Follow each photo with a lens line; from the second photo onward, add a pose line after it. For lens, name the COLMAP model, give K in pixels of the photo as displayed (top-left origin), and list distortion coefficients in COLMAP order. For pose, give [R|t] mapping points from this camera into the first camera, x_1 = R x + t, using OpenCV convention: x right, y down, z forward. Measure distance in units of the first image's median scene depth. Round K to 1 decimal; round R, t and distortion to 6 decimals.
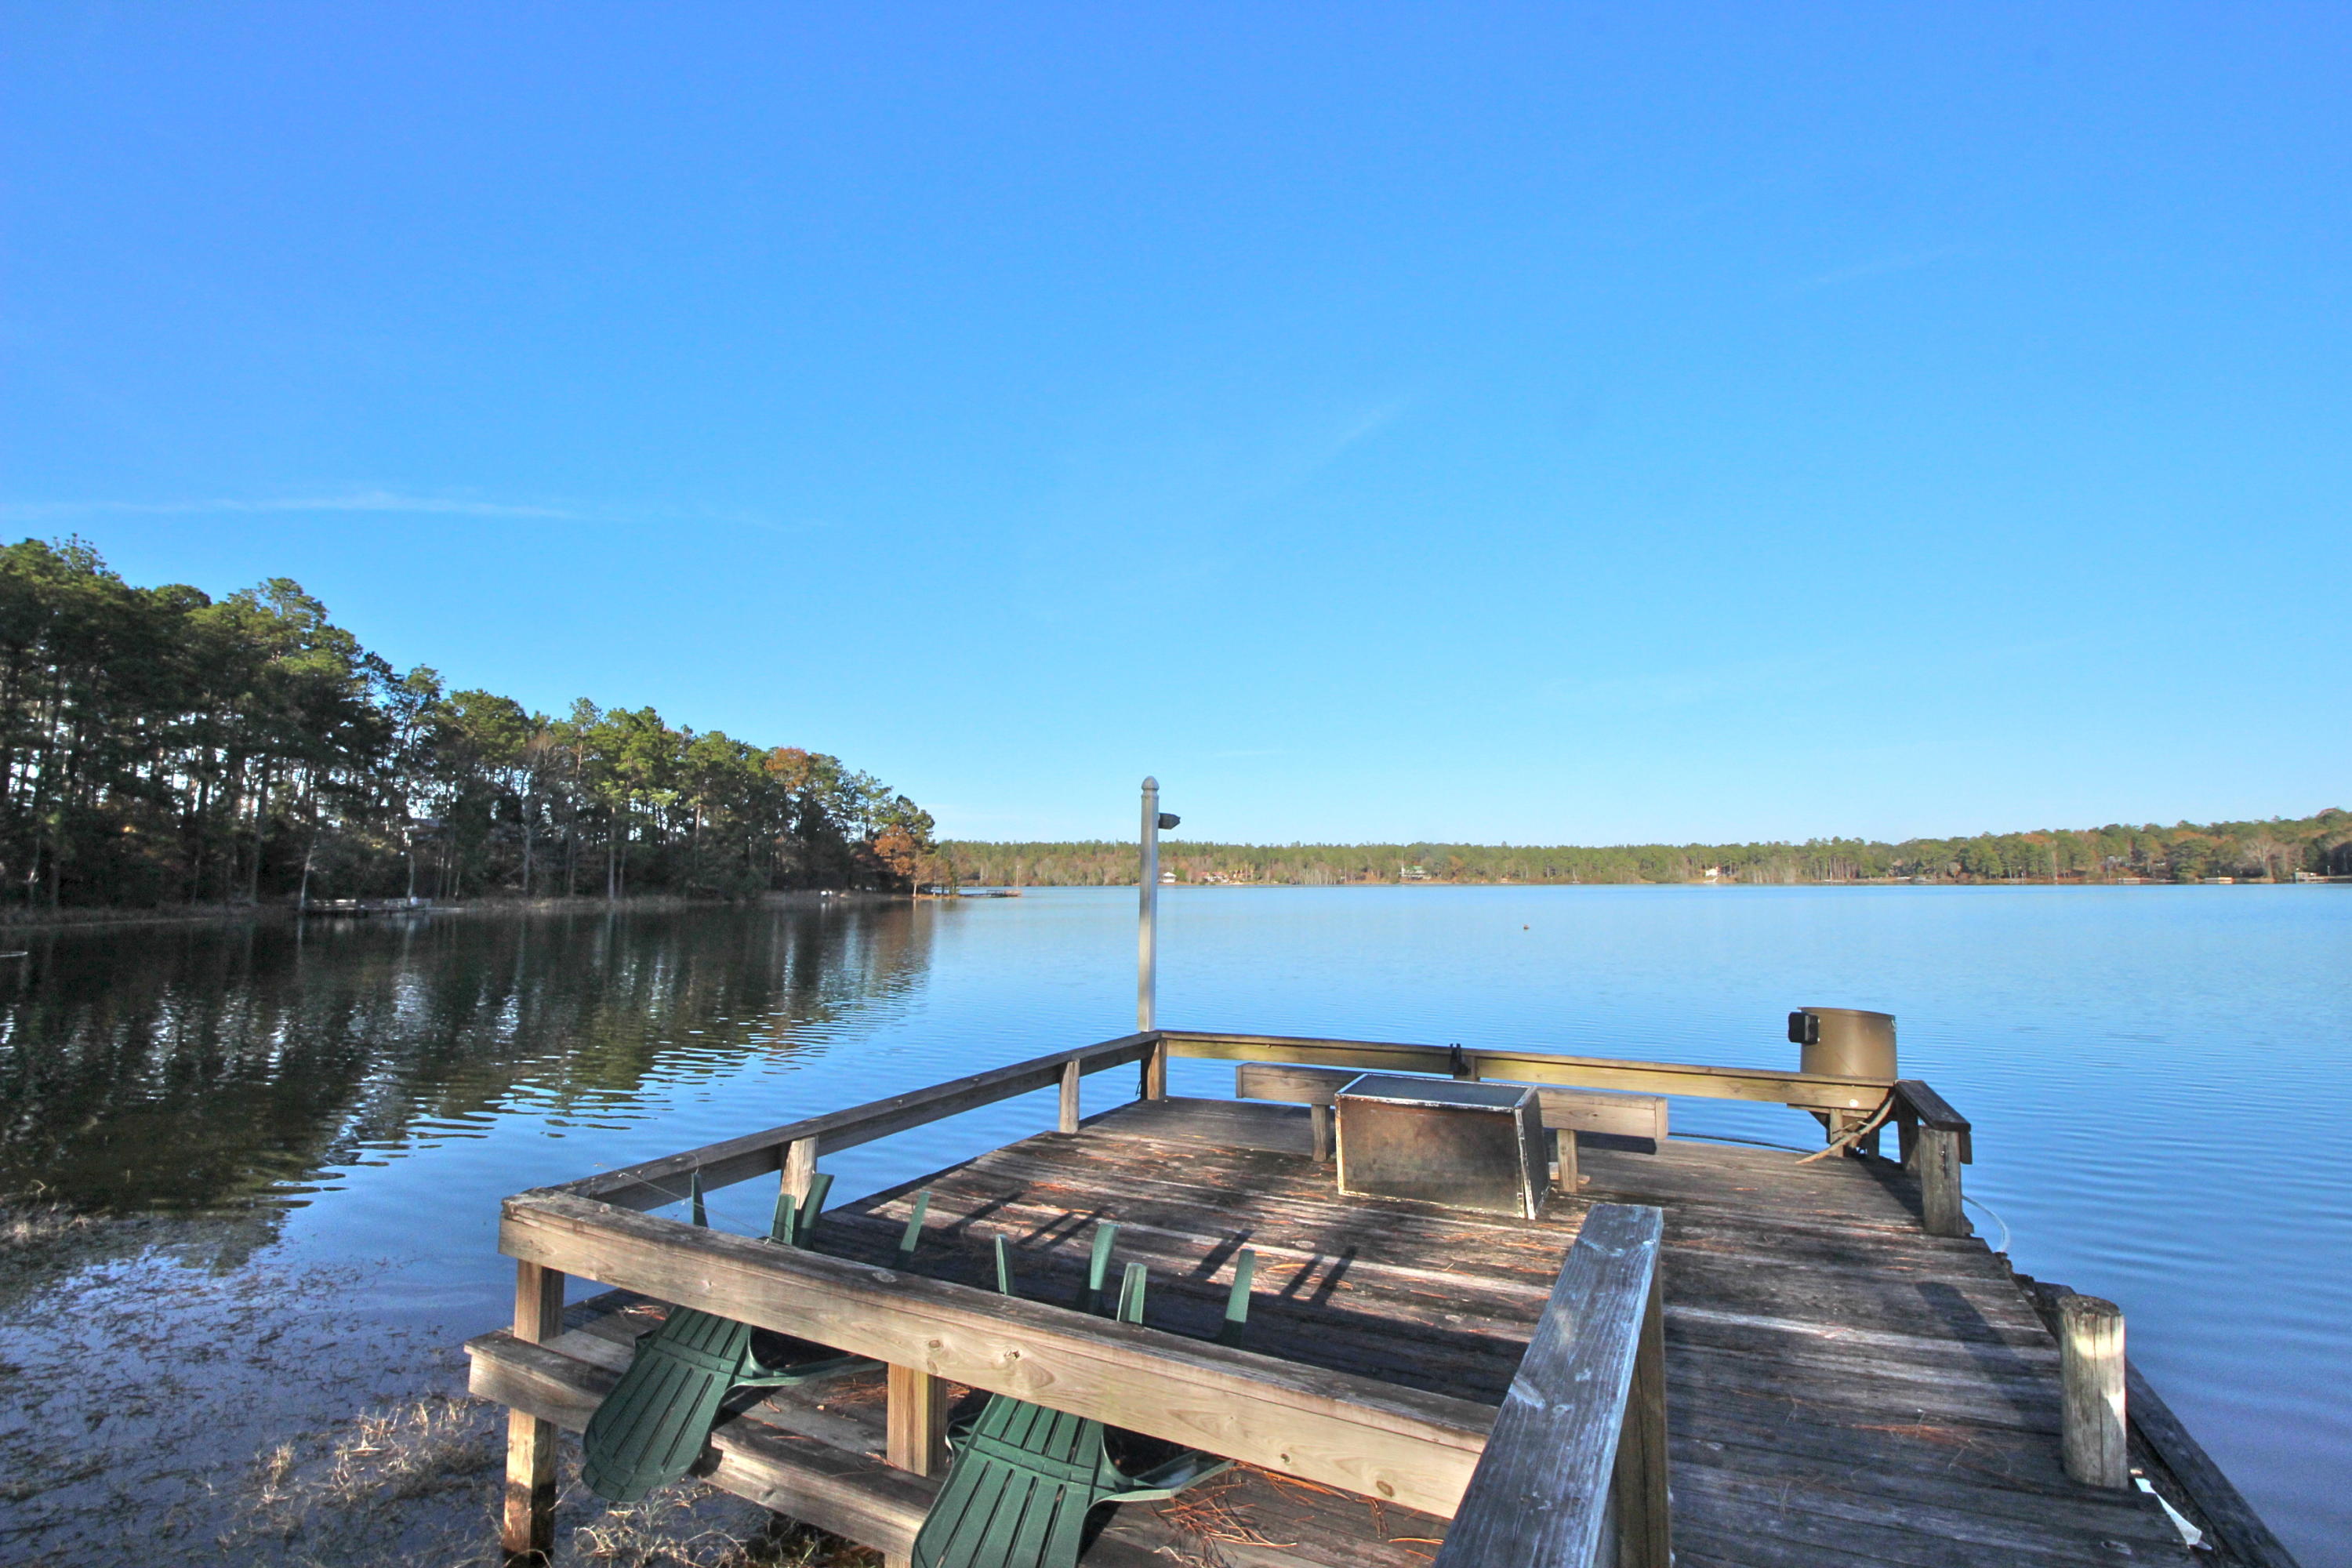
lens RADIAL K [[1087.6, 0, 1187.0], [0, 1087.6, 772.0], [0, 0, 1]] dist [0.002383, -0.013803]
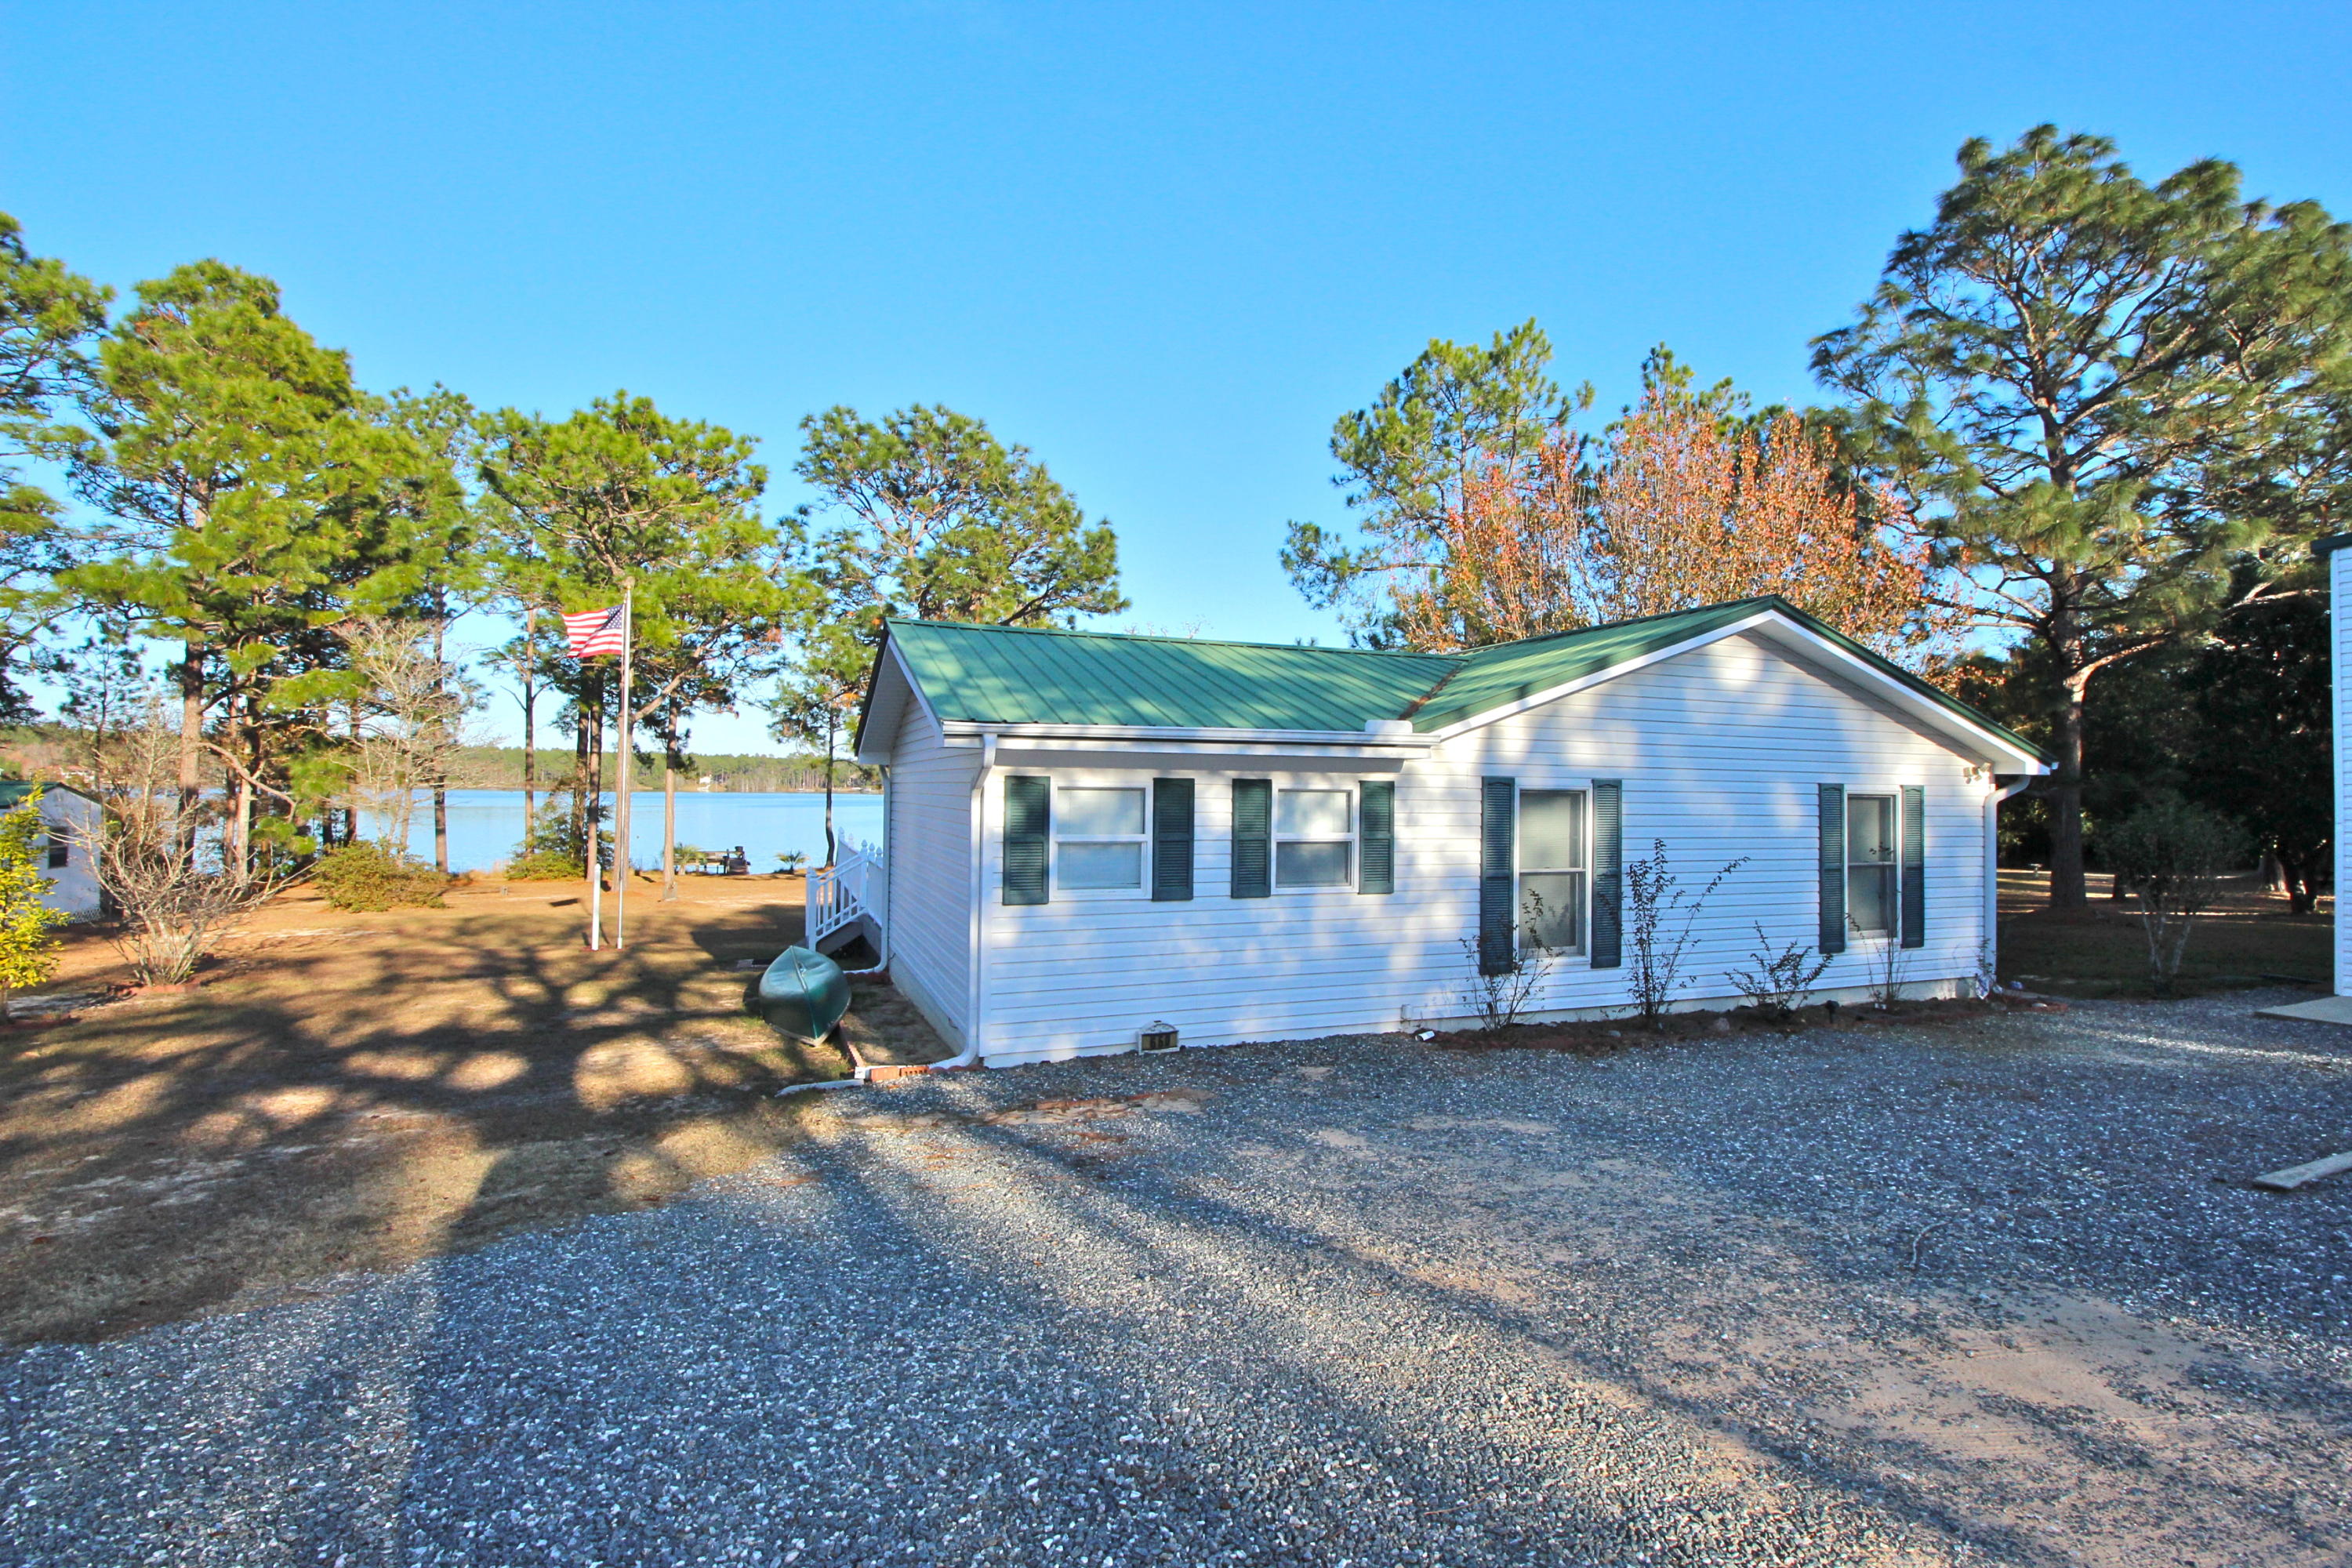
lens RADIAL K [[1087.6, 0, 1189.4], [0, 1087.6, 769.4], [0, 0, 1]] dist [0.002383, -0.013803]
pose [[0.645530, 0.026783, 0.763265, -0.047696], [-0.093398, 0.994652, 0.044089, -0.014618], [-0.758002, -0.099748, 0.644579, -0.092305]]
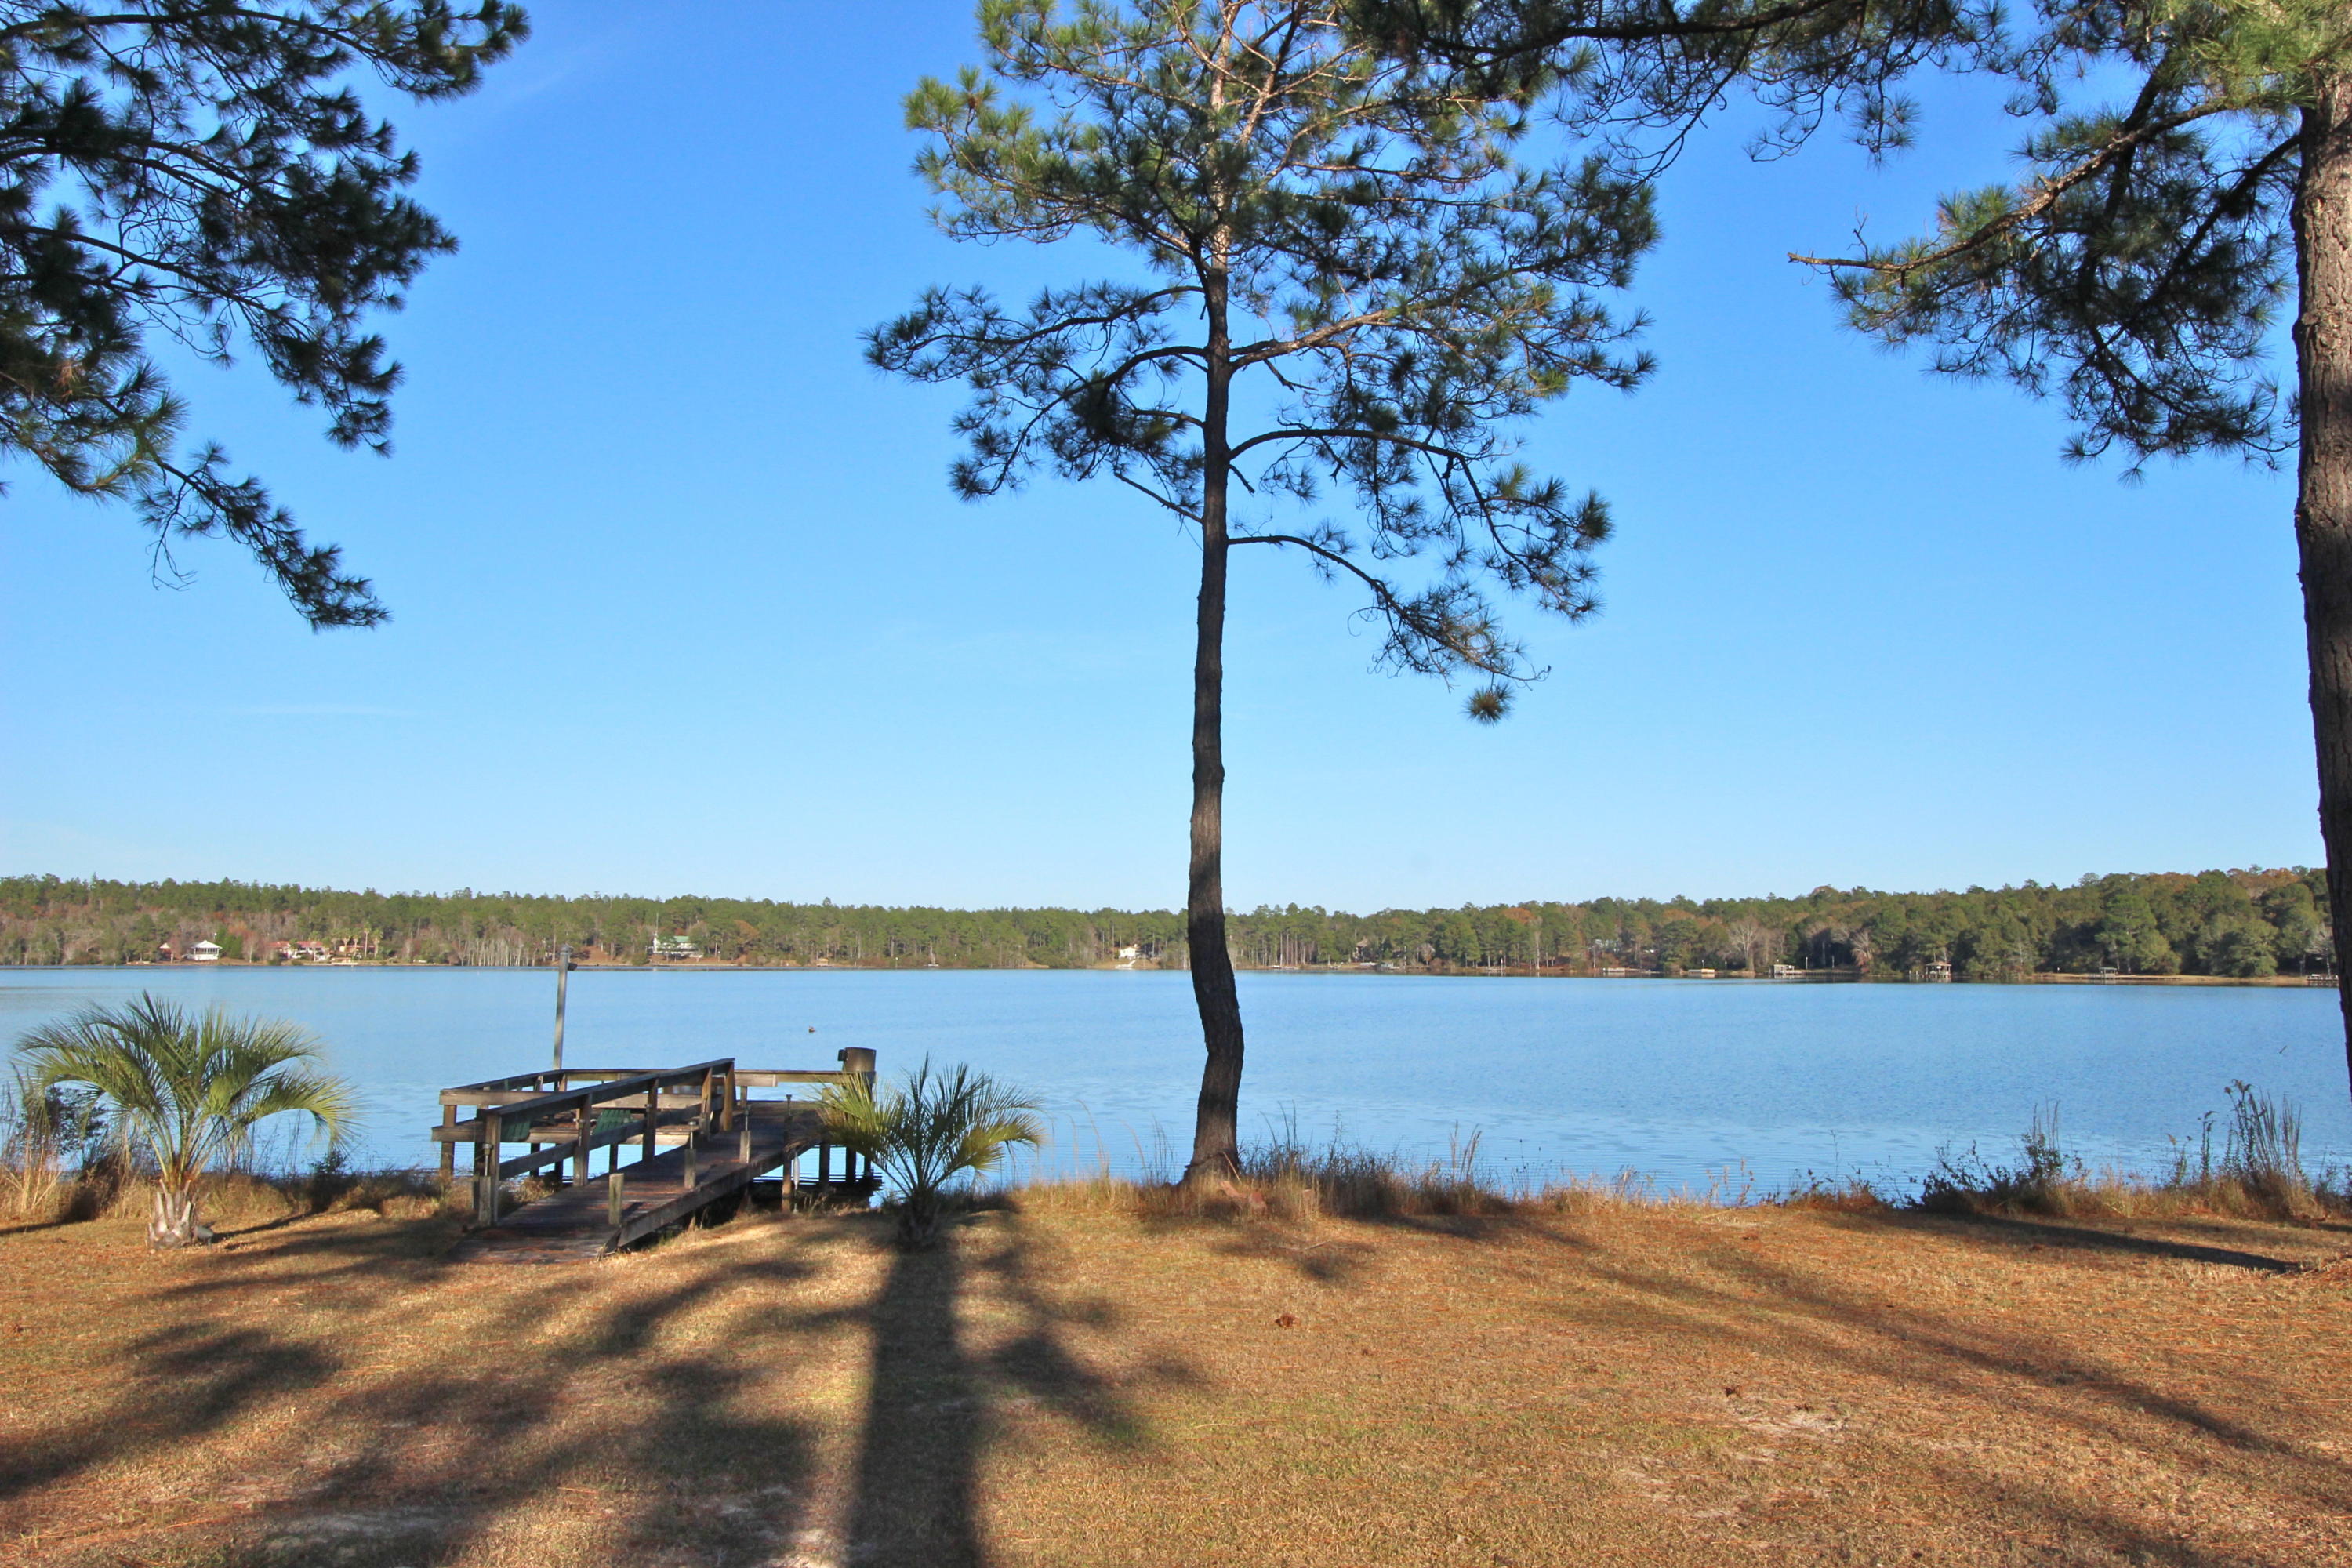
lens RADIAL K [[1846.5, 0, 1178.0], [0, 1846.5, 782.2], [0, 0, 1]] dist [0.020748, -0.018408]
pose [[0.891707, 0.053484, 0.449442, -0.005786], [-0.055227, 0.998431, -0.009242, -0.003778], [-0.449231, -0.016580, 0.893262, -0.028051]]
